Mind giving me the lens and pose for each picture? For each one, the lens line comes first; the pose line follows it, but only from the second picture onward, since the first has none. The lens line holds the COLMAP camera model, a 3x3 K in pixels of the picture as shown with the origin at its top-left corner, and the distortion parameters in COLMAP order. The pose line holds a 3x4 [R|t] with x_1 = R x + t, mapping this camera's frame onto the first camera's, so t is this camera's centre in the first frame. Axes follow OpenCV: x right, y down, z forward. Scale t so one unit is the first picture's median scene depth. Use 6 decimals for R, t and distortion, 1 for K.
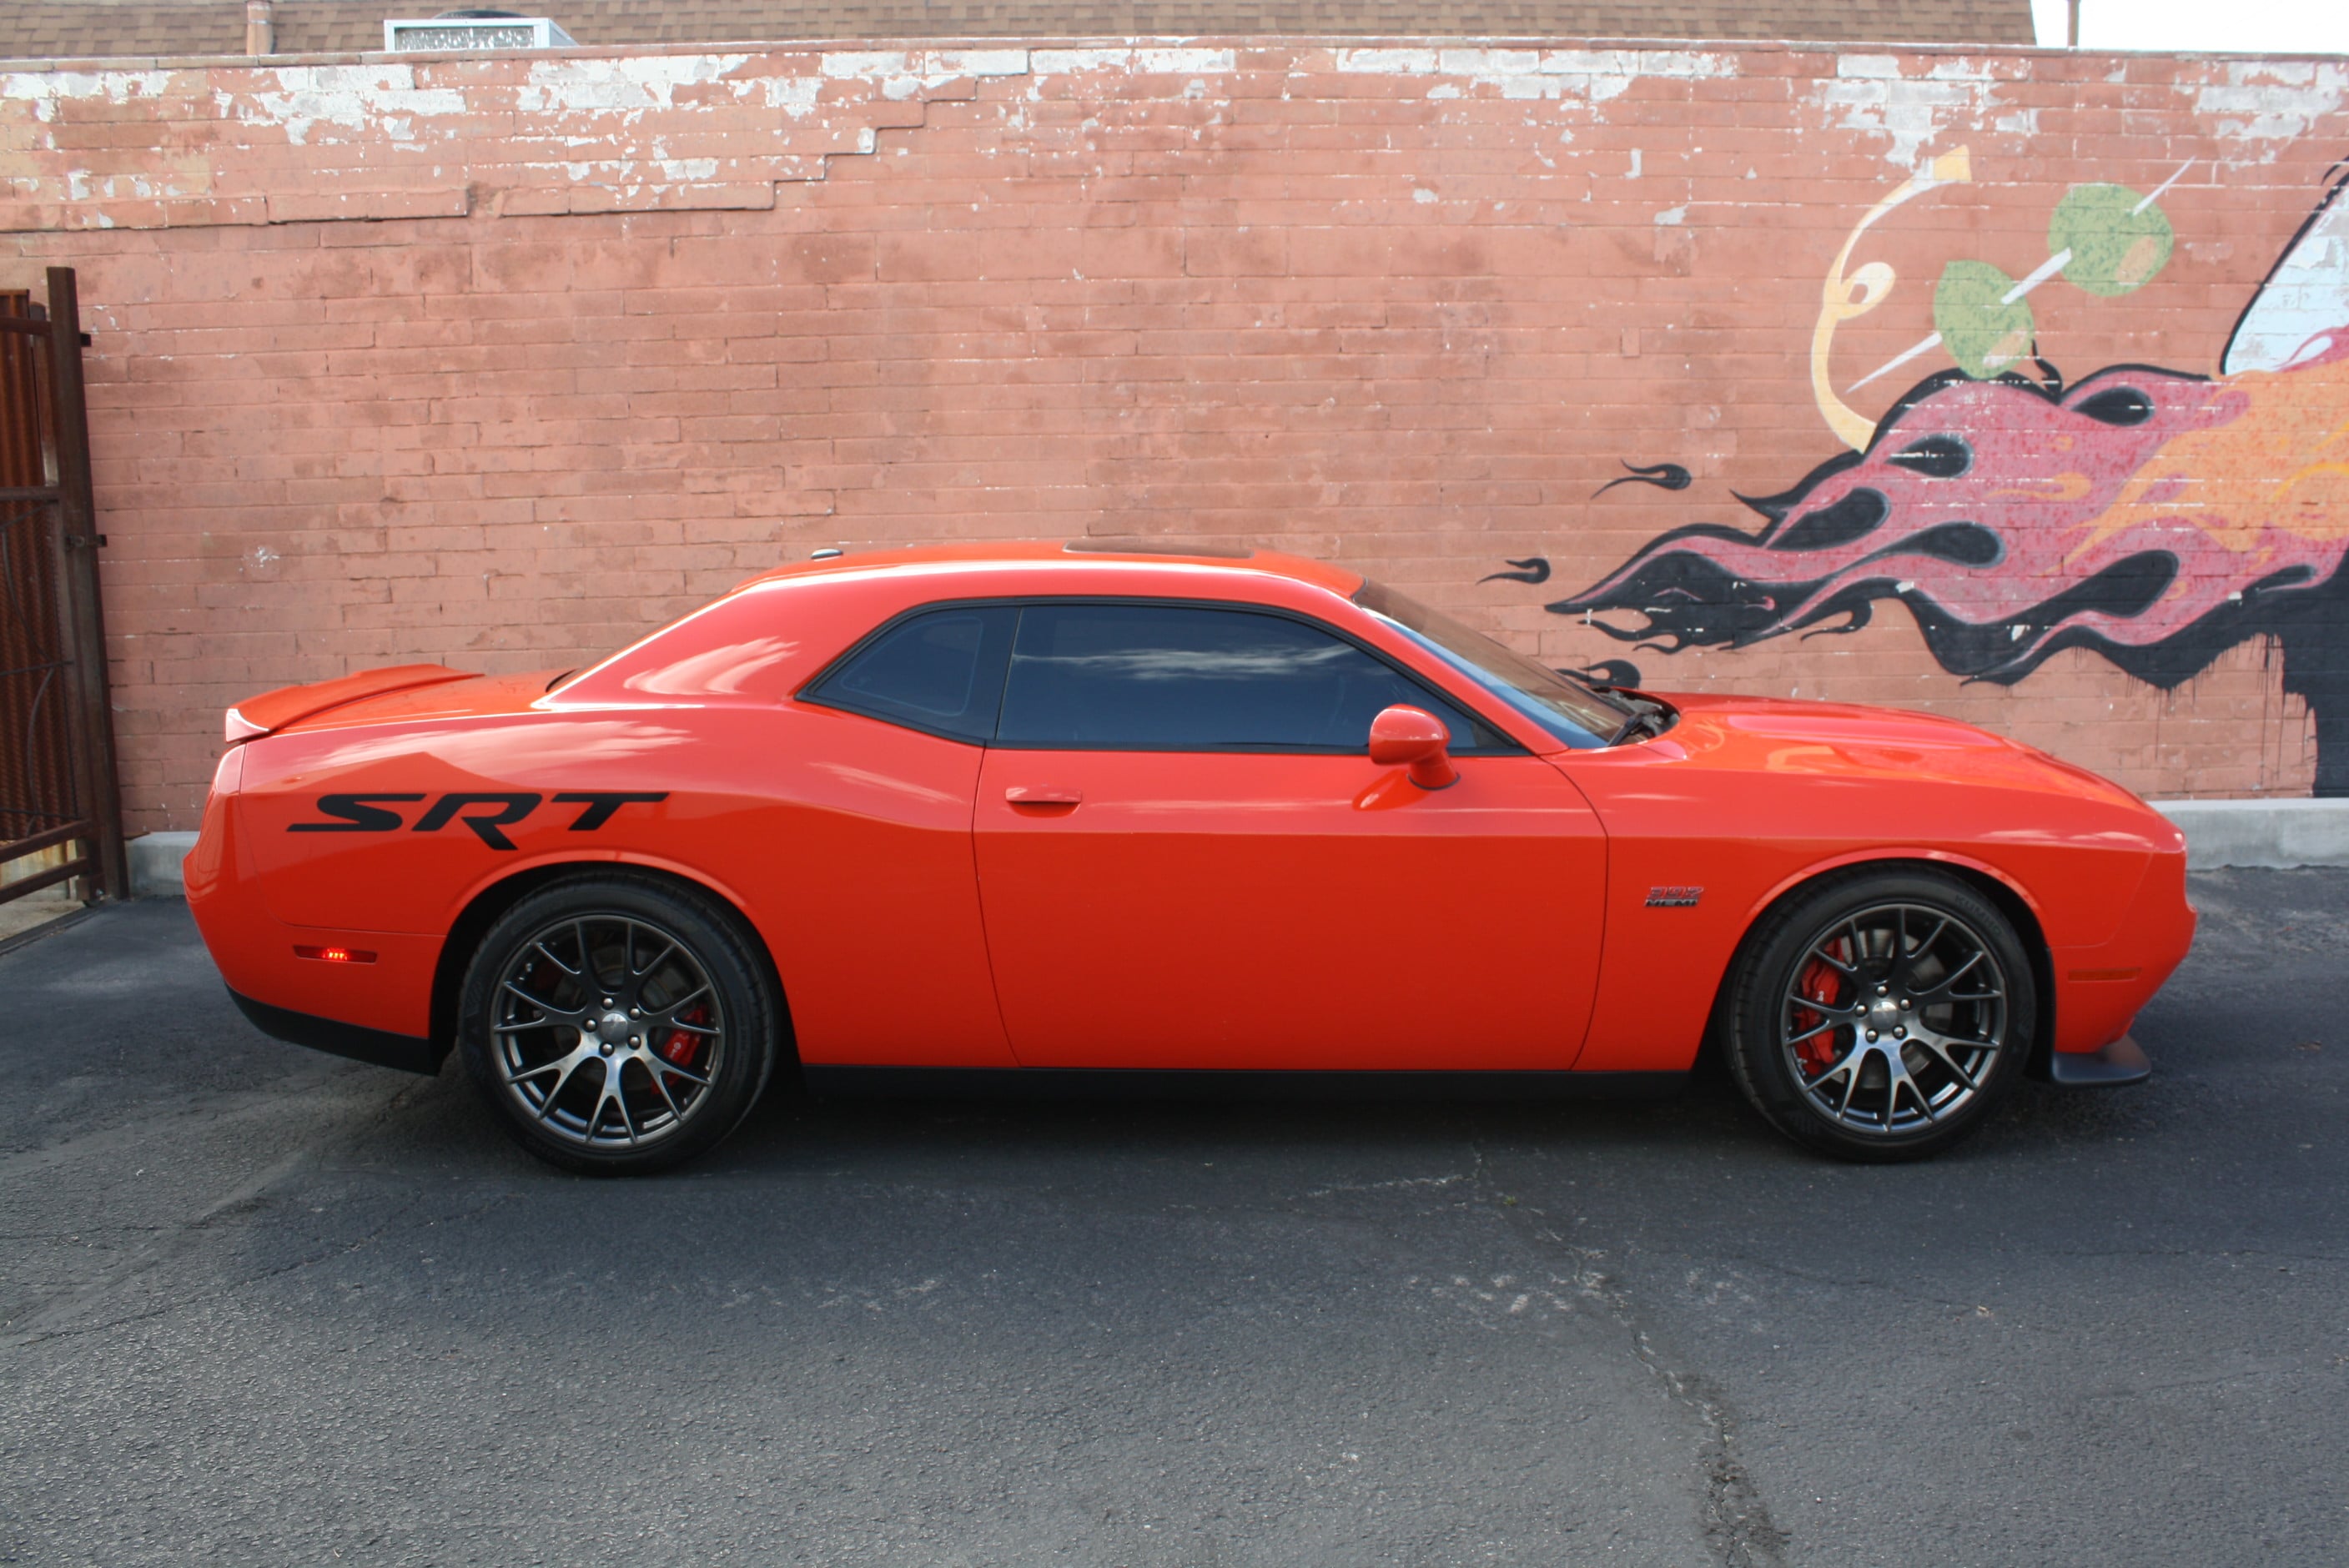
lens RADIAL K [[2007.5, 0, 1202.7], [0, 2007.5, 782.4], [0, 0, 1]] dist [-0.165100, 0.149402]
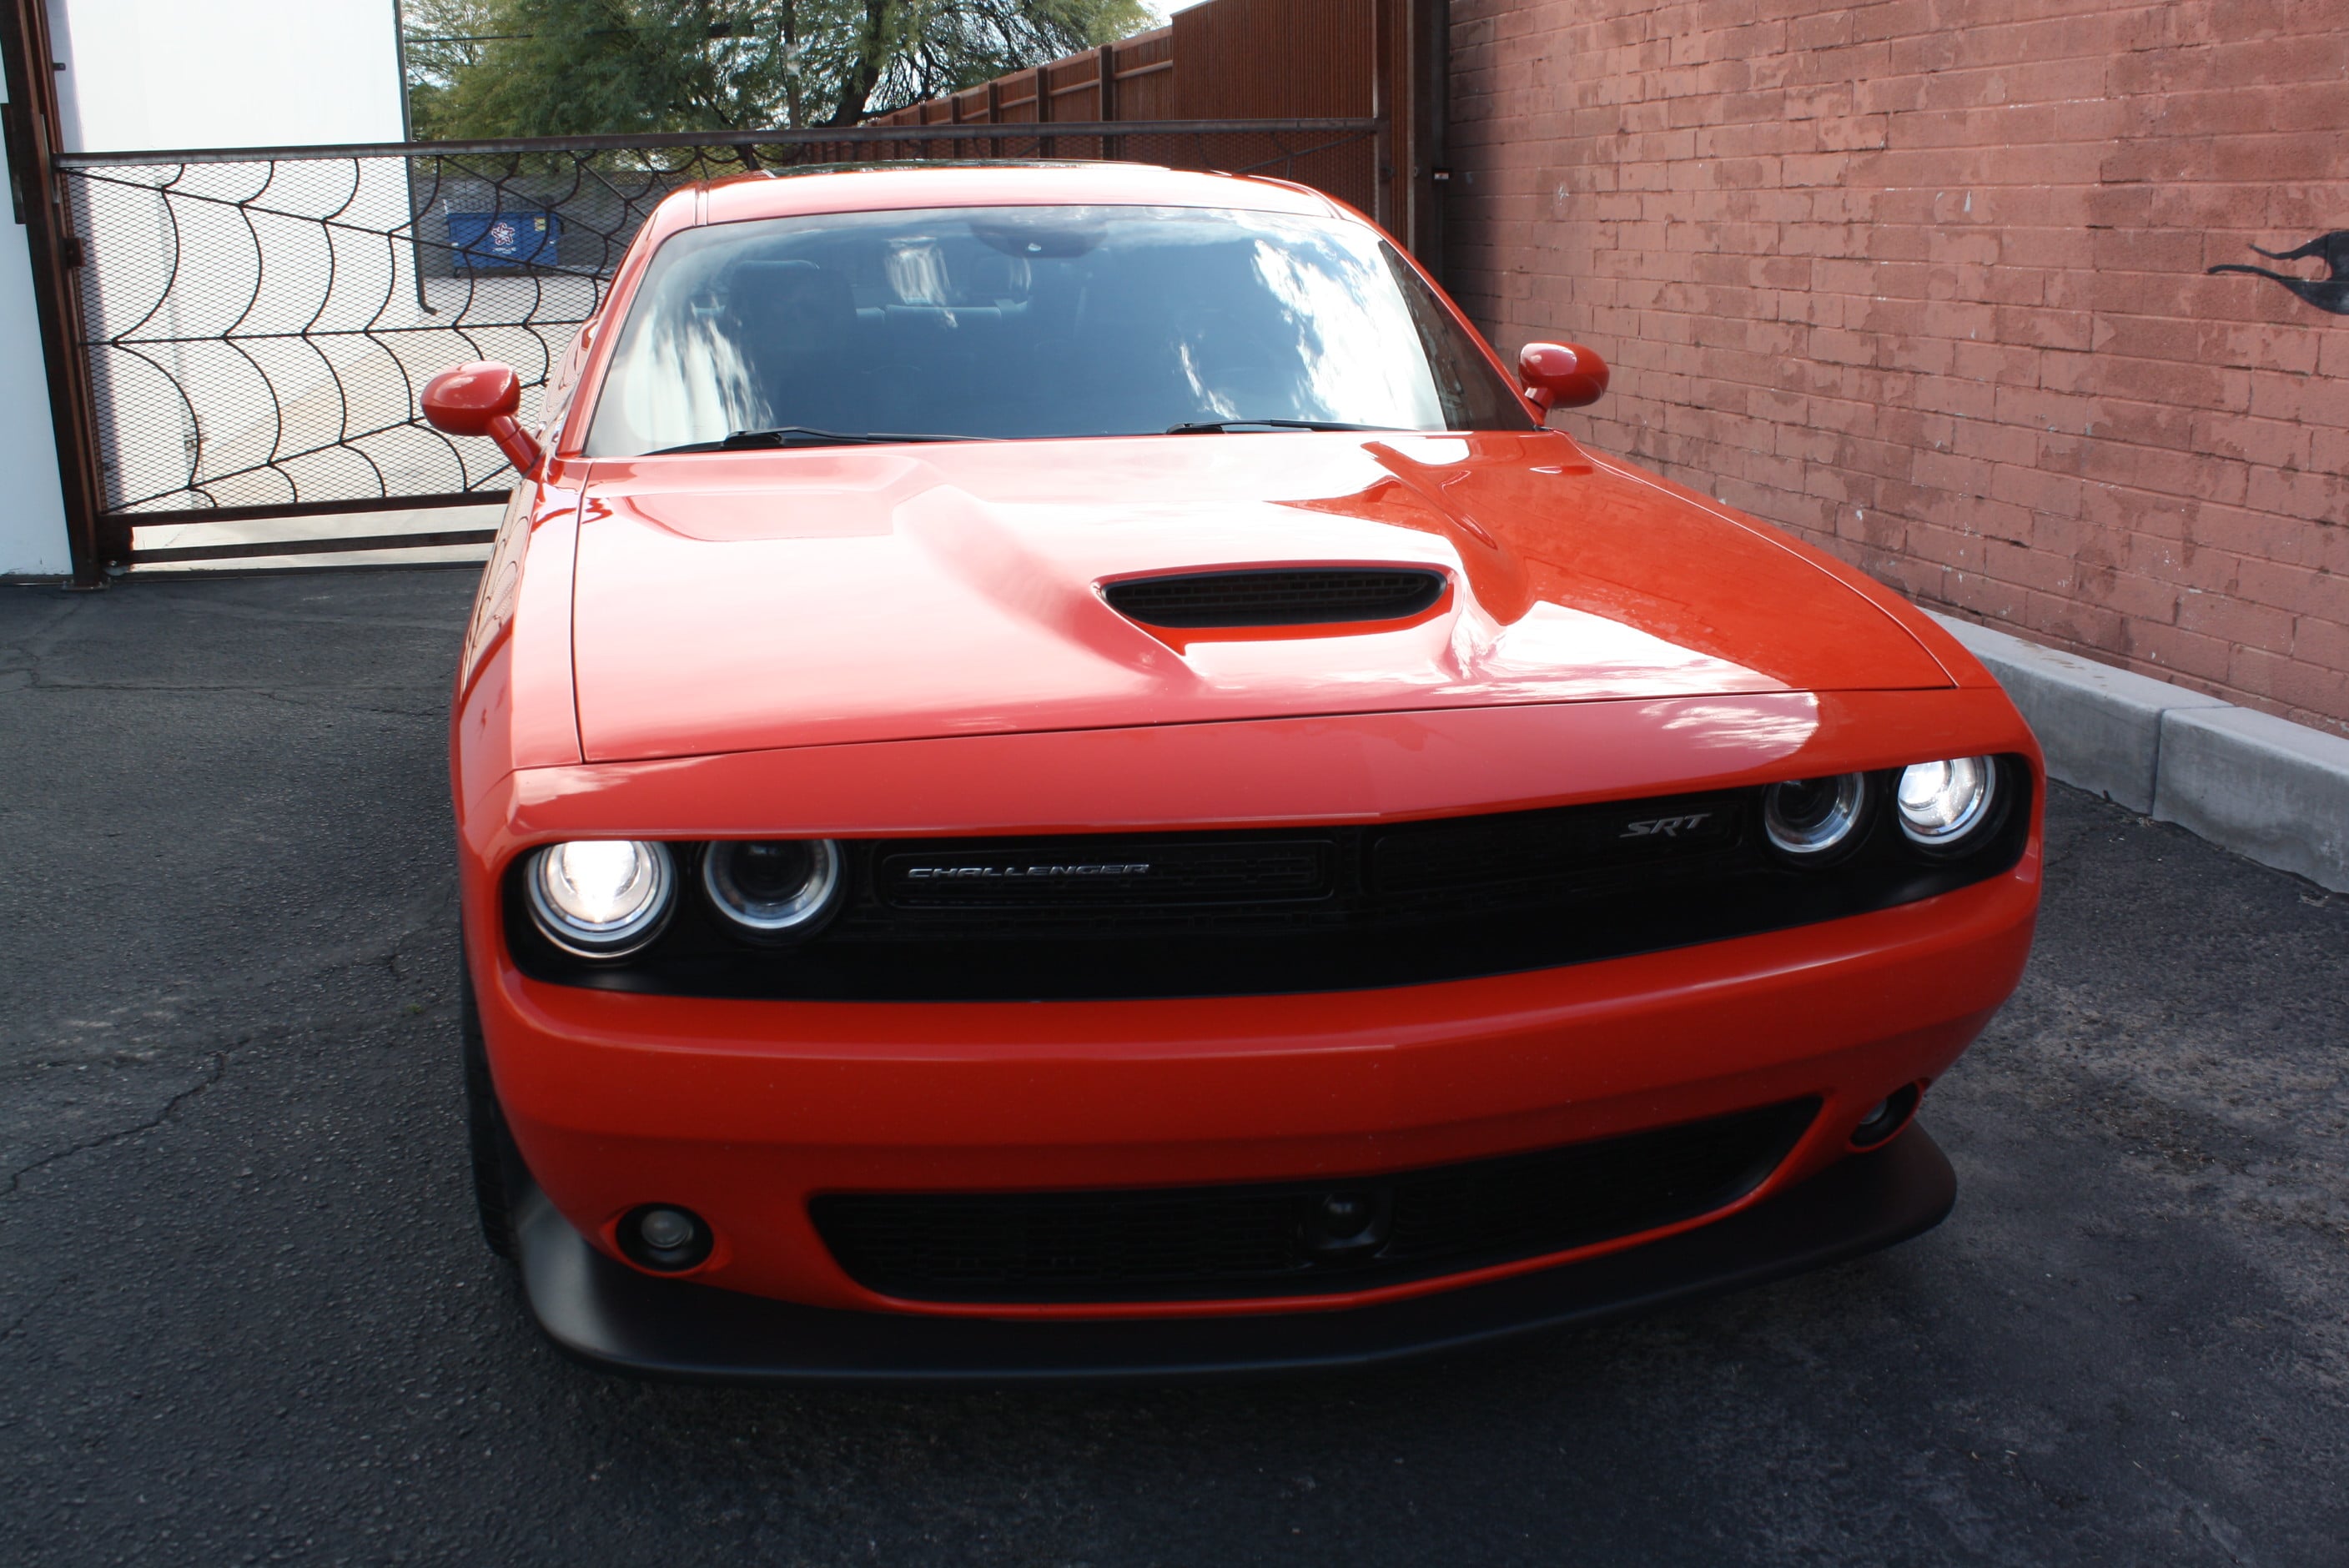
lens RADIAL K [[2293.5, 0, 1204.8], [0, 2293.5, 776.6], [0, 0, 1]] dist [-0.147604, 0.154692]
pose [[0.215676, 0.245824, -0.945016, 0.570531], [-0.130674, 0.966354, 0.221551, -0.064249], [0.967682, 0.075706, 0.240542, 0.591432]]
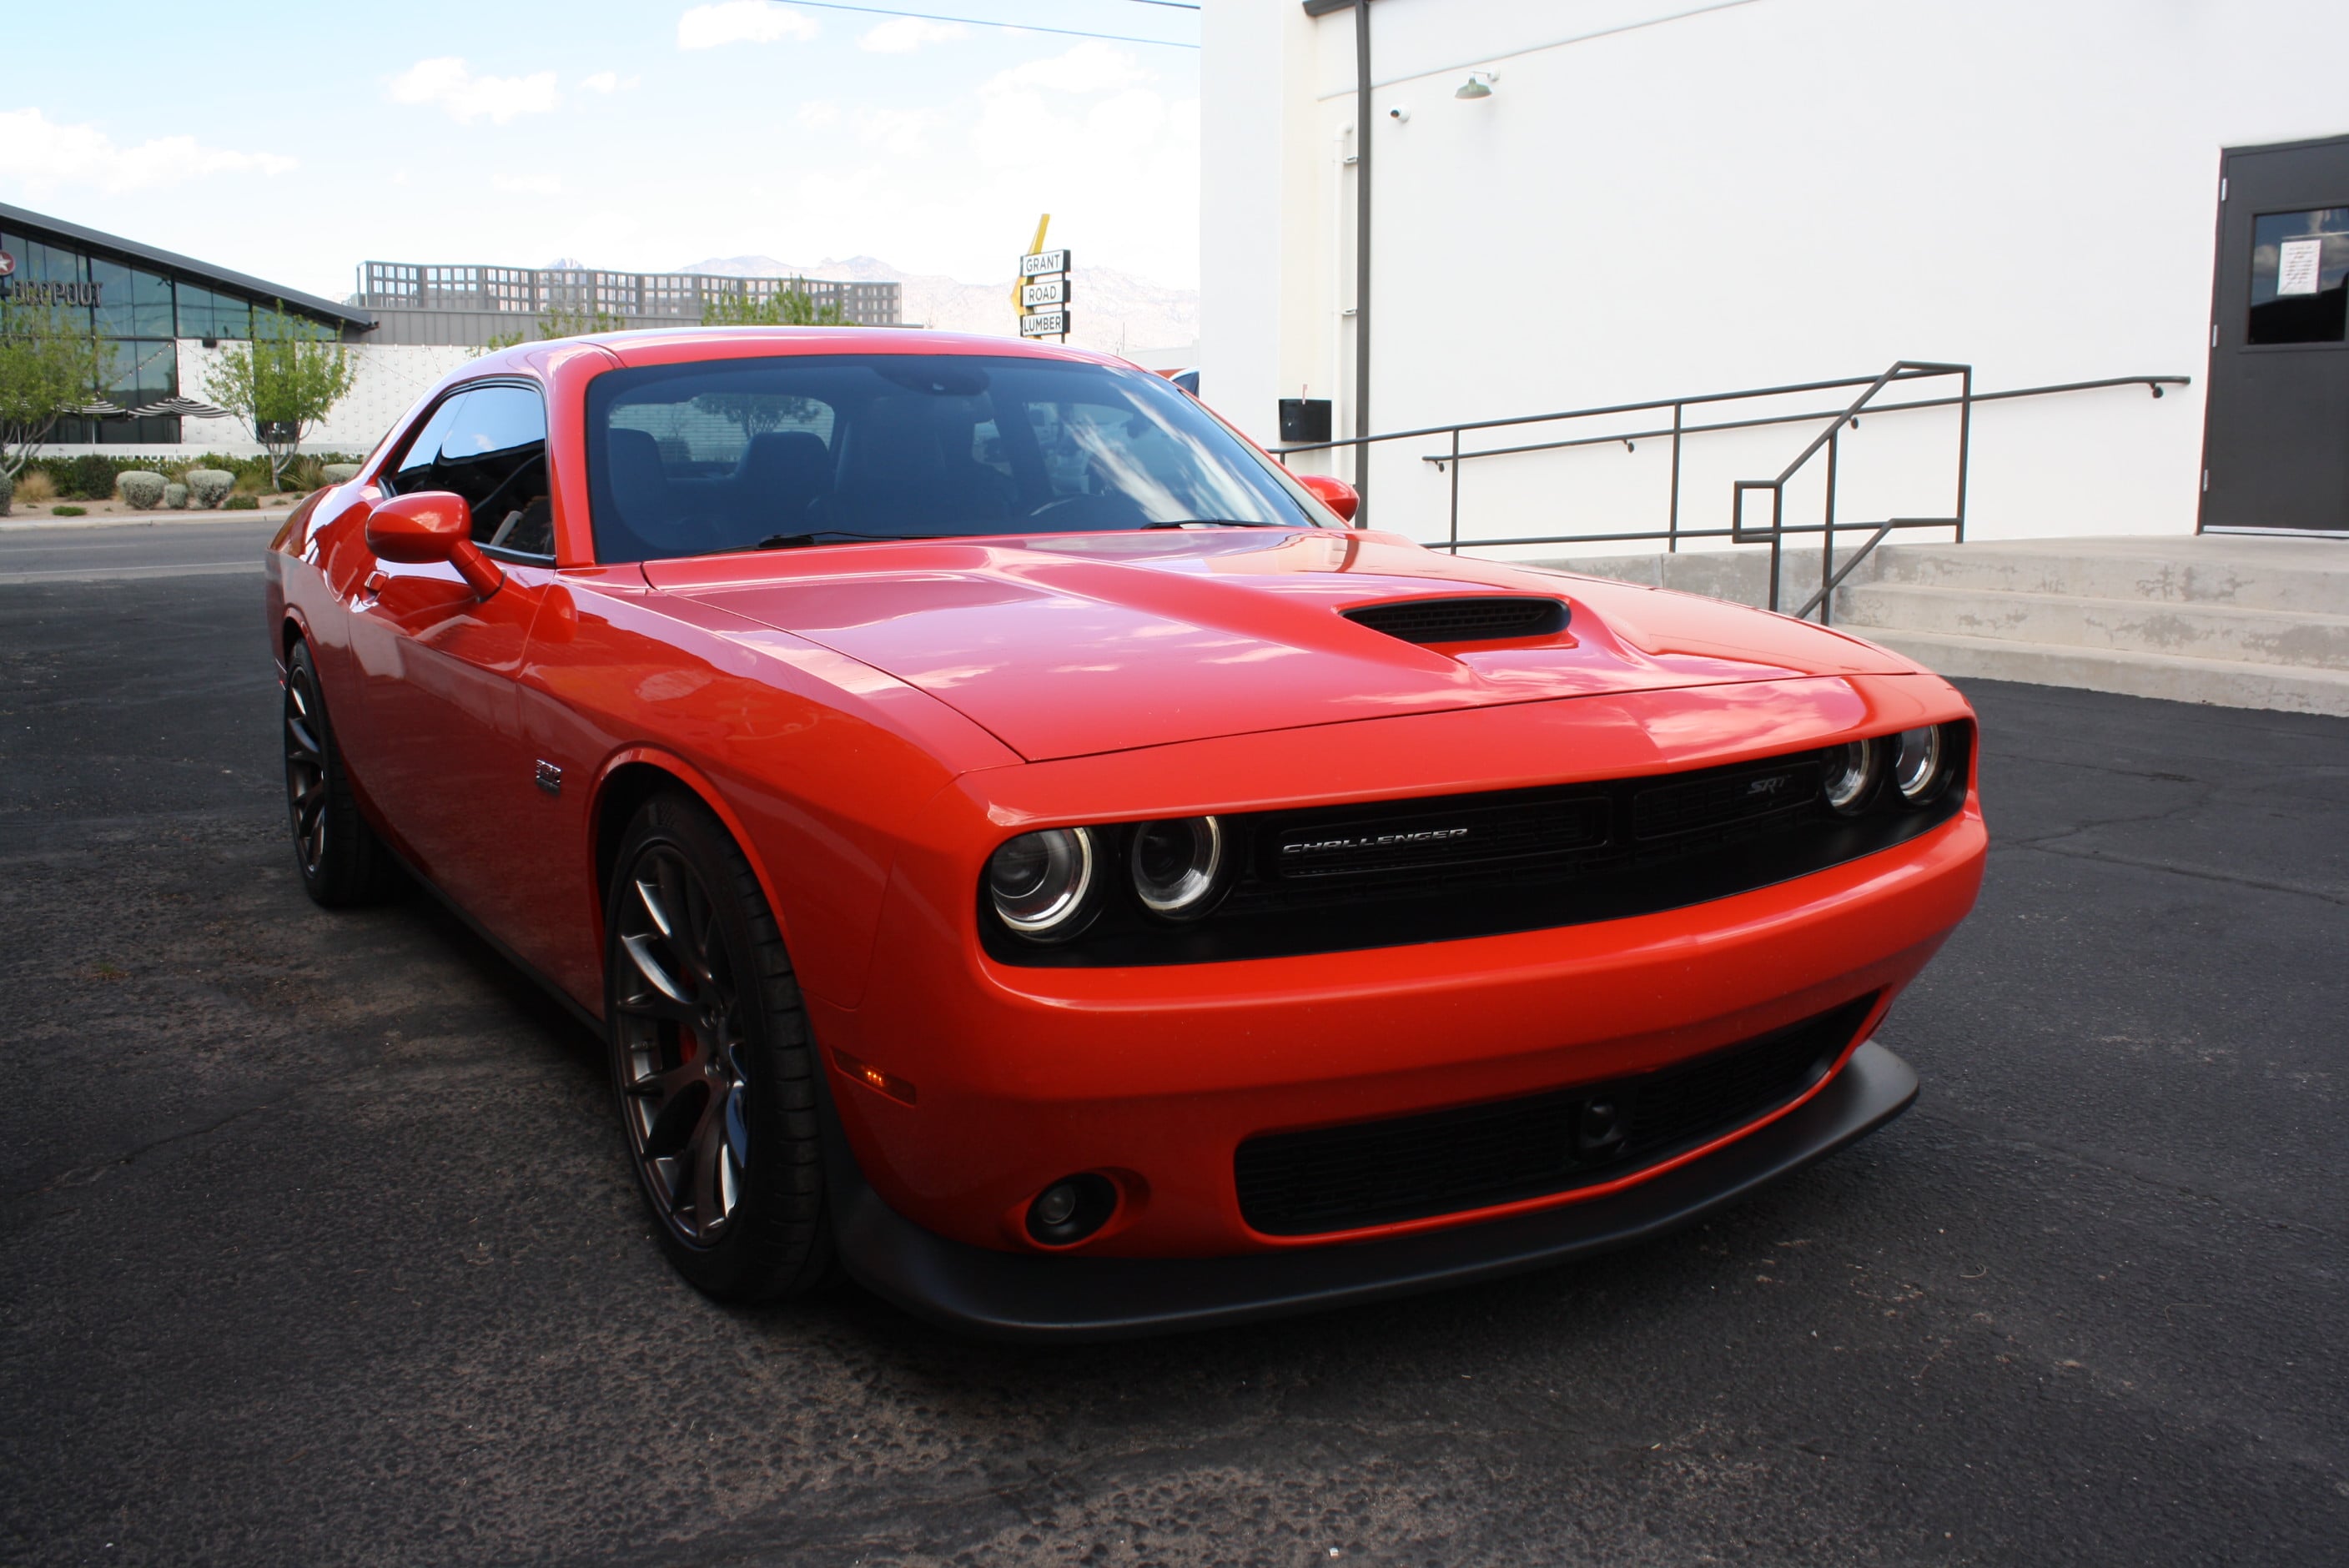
lens RADIAL K [[2077.3, 0, 1215.8], [0, 2077.3, 781.3], [0, 0, 1]] dist [-0.162377, 0.150181]
pose [[-0.516543, -0.124218, 0.847203, -0.370821], [0.131881, 0.966074, 0.222056, -0.075711], [-0.846044, 0.226431, -0.482637, 0.907531]]
